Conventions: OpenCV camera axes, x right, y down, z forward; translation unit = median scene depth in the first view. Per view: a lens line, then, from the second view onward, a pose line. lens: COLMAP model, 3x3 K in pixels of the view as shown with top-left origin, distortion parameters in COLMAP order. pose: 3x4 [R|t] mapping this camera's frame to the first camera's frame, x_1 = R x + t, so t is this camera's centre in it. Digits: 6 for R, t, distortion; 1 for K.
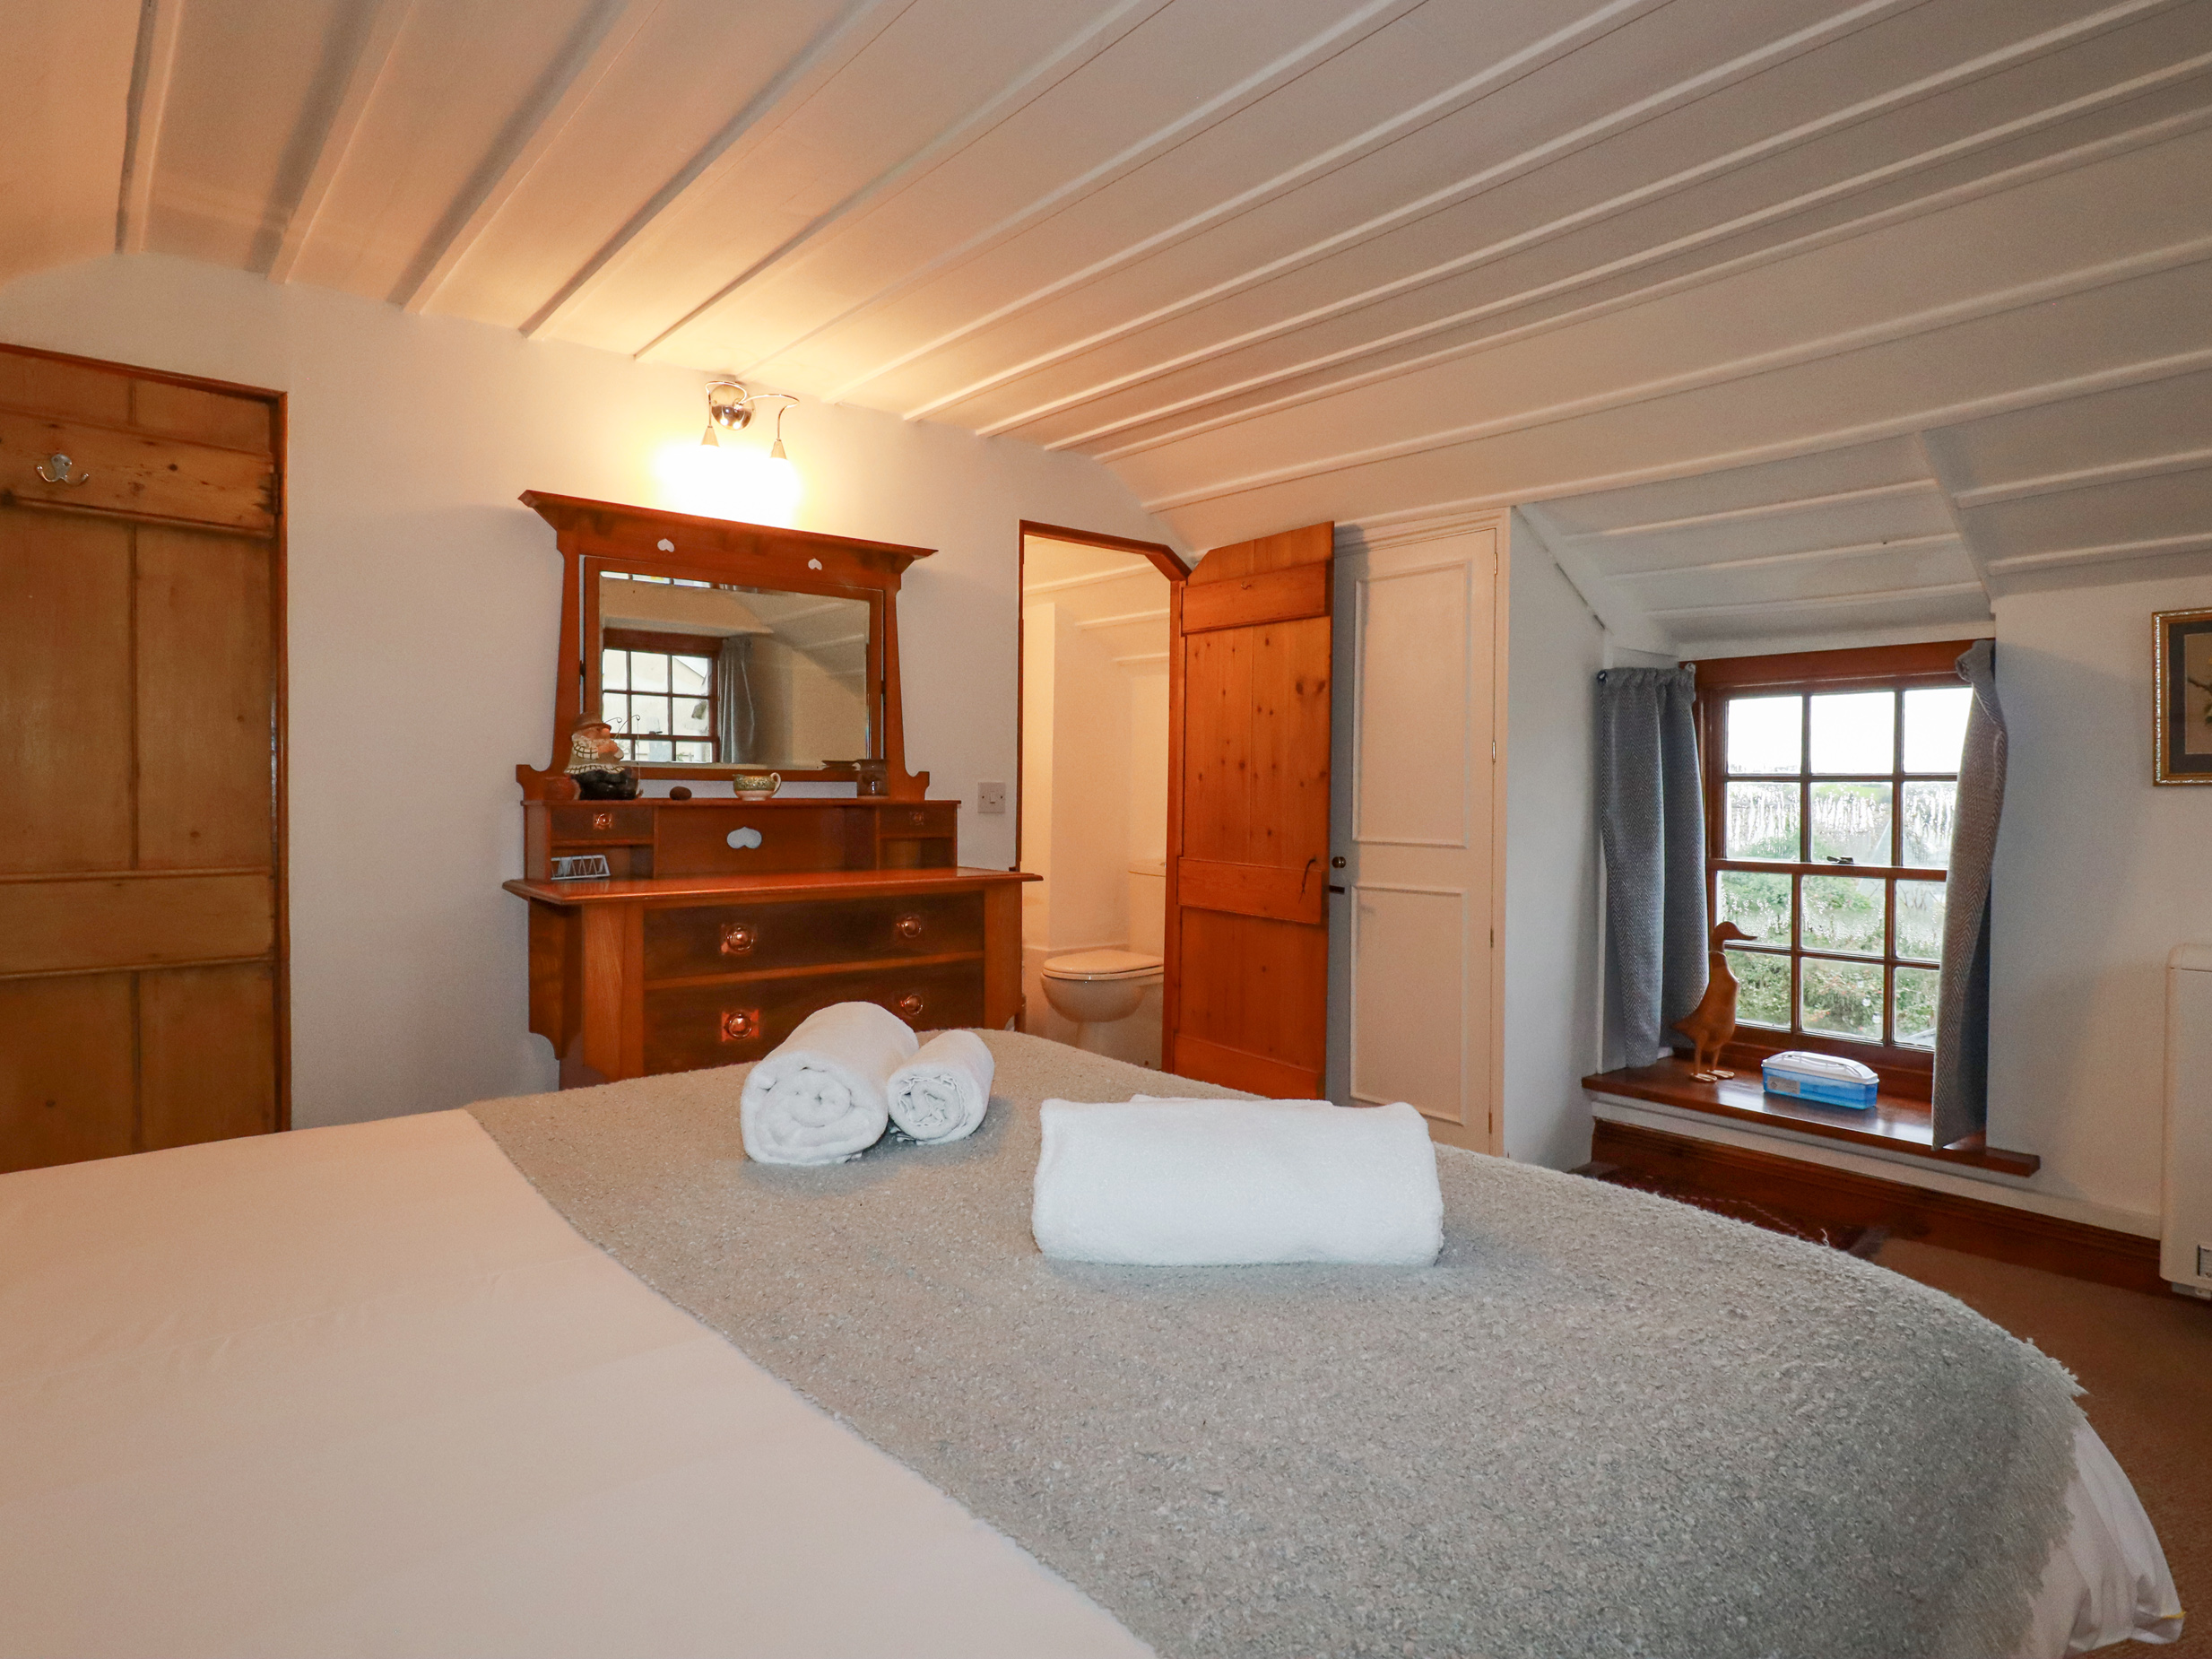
lens RADIAL K [[1236.6, 0, 1109.0], [0, 1236.6, 816.5], [0, 0, 1]] dist [-0.006518, 0.000898]
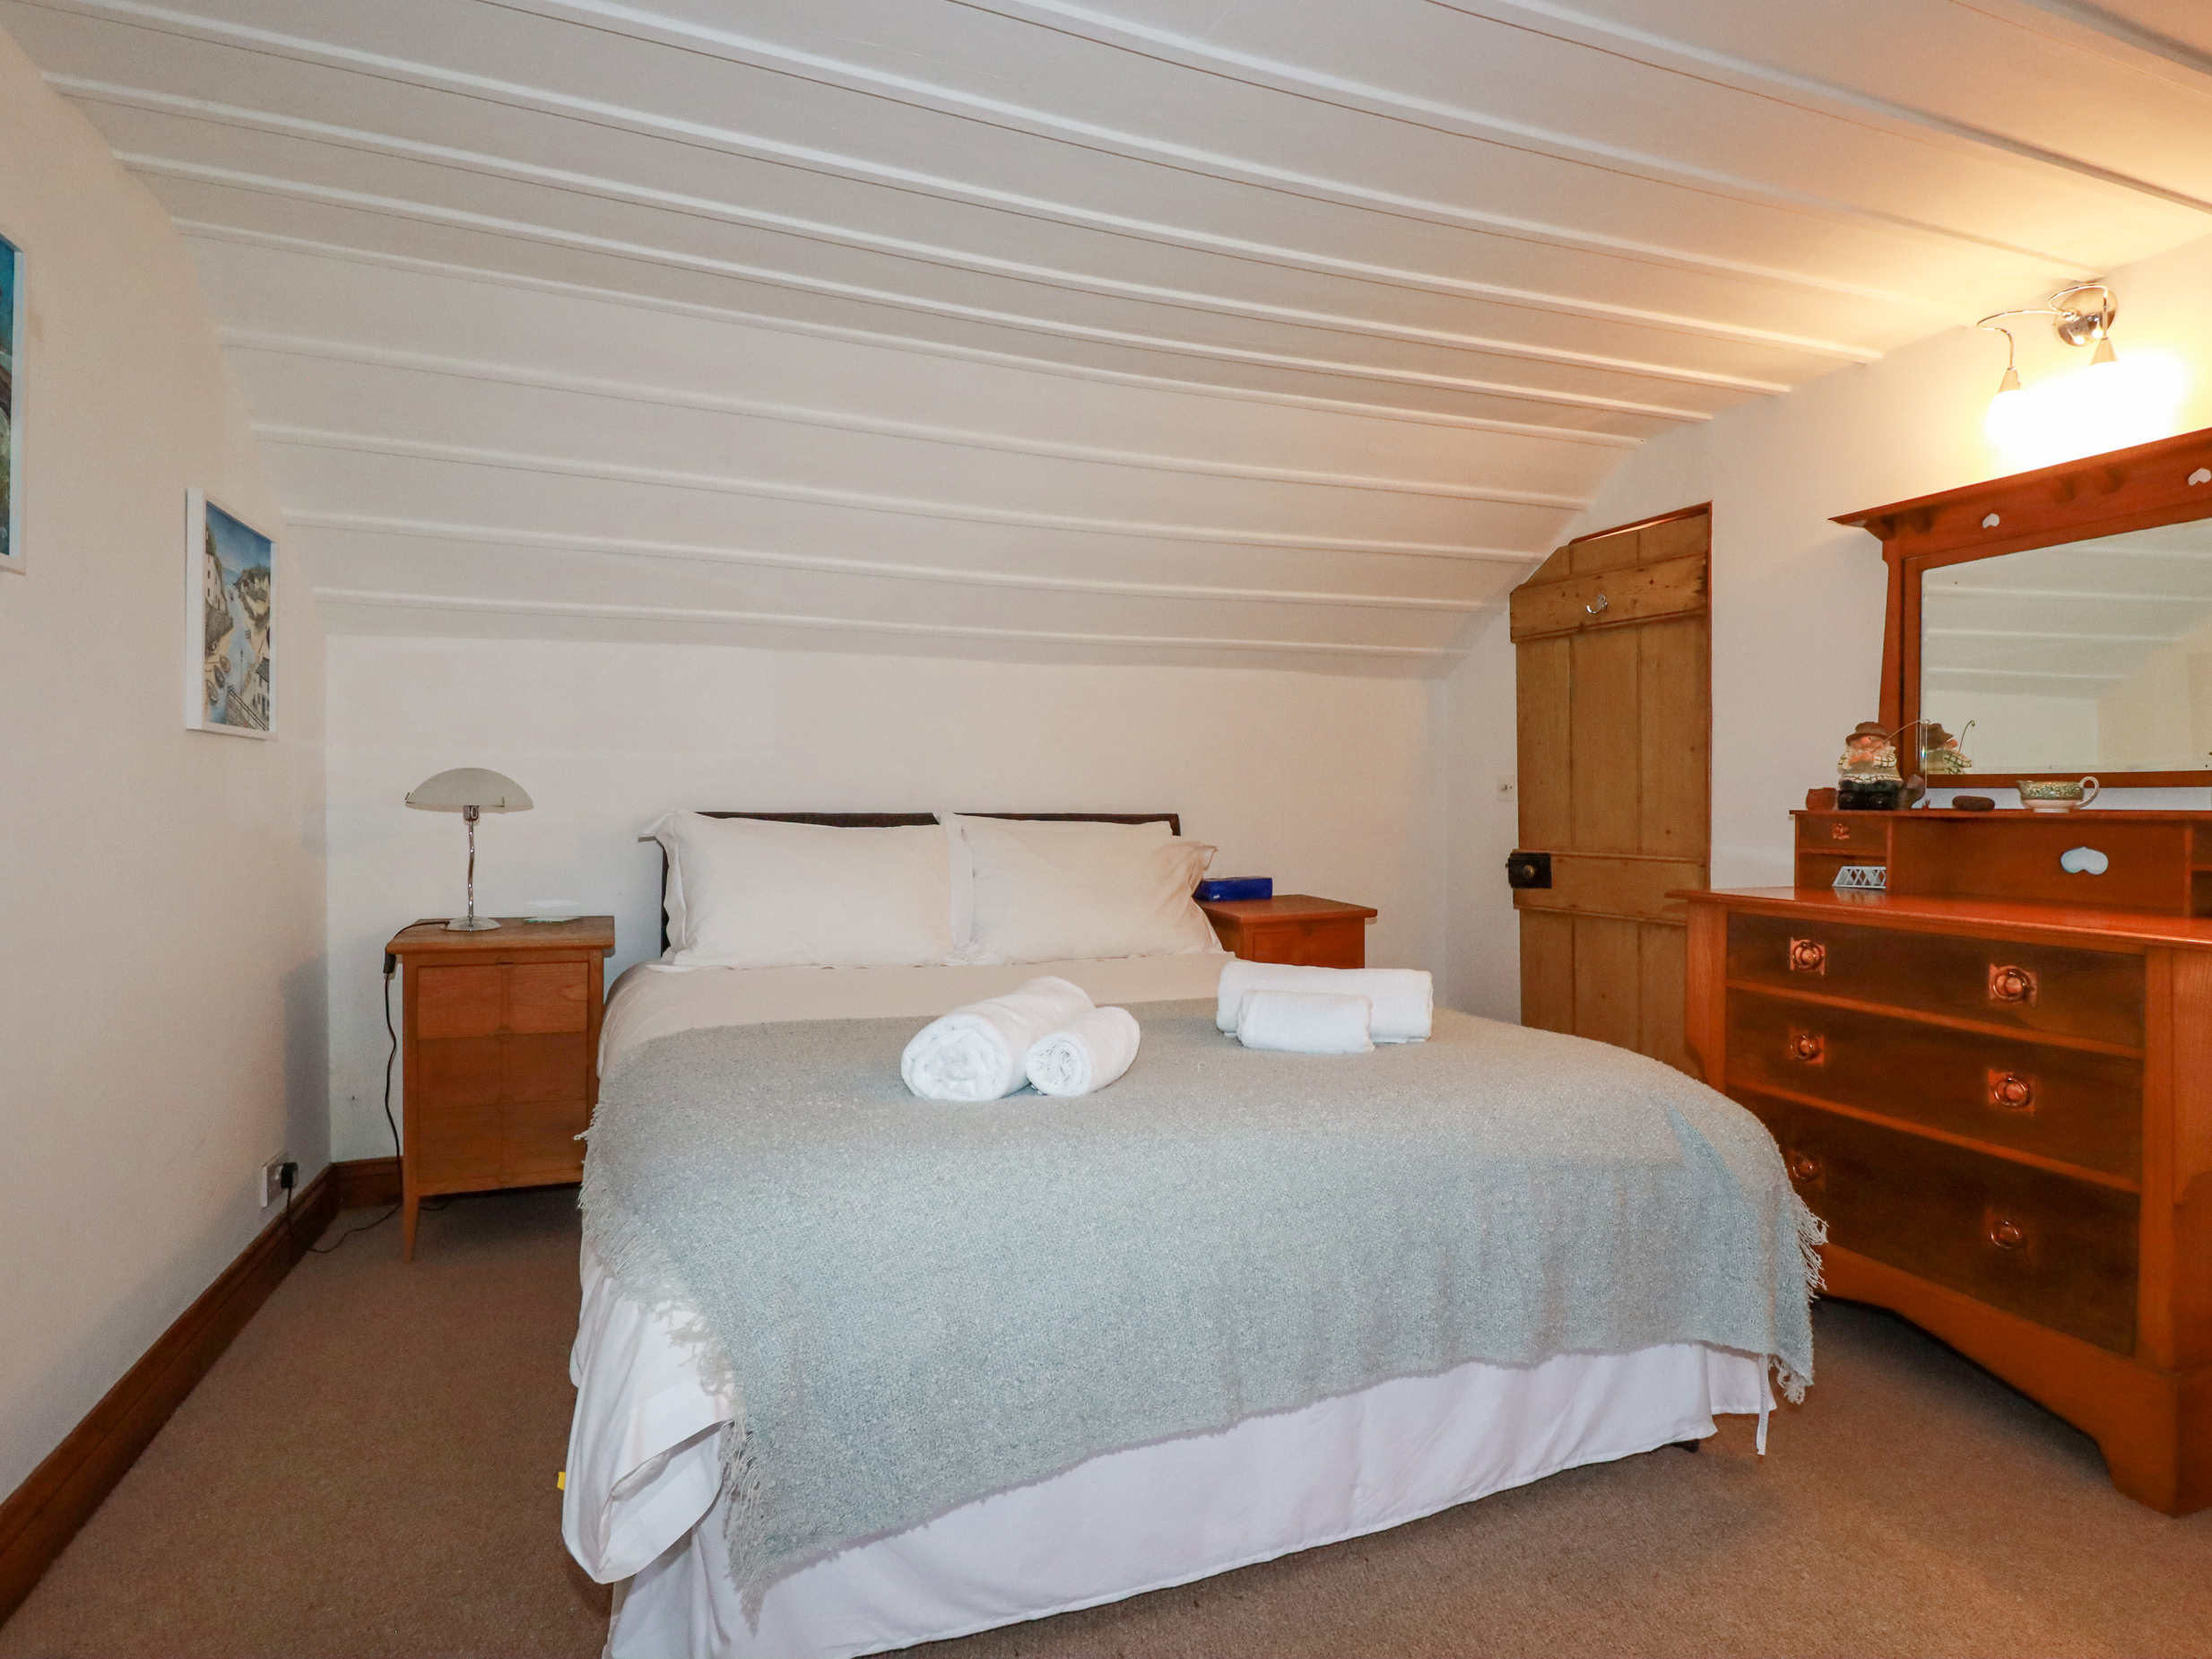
lens RADIAL K [[1236.6, 0, 1112.0], [0, 1236.6, 807.0], [0, 0, 1]] dist [-0.006518, 0.000898]
pose [[-0.324319, 0.000989, -0.945947, 0.795709], [-0.018680, 0.999798, 0.007449, -0.013203], [0.945763, 0.020086, -0.324235, 0.828174]]
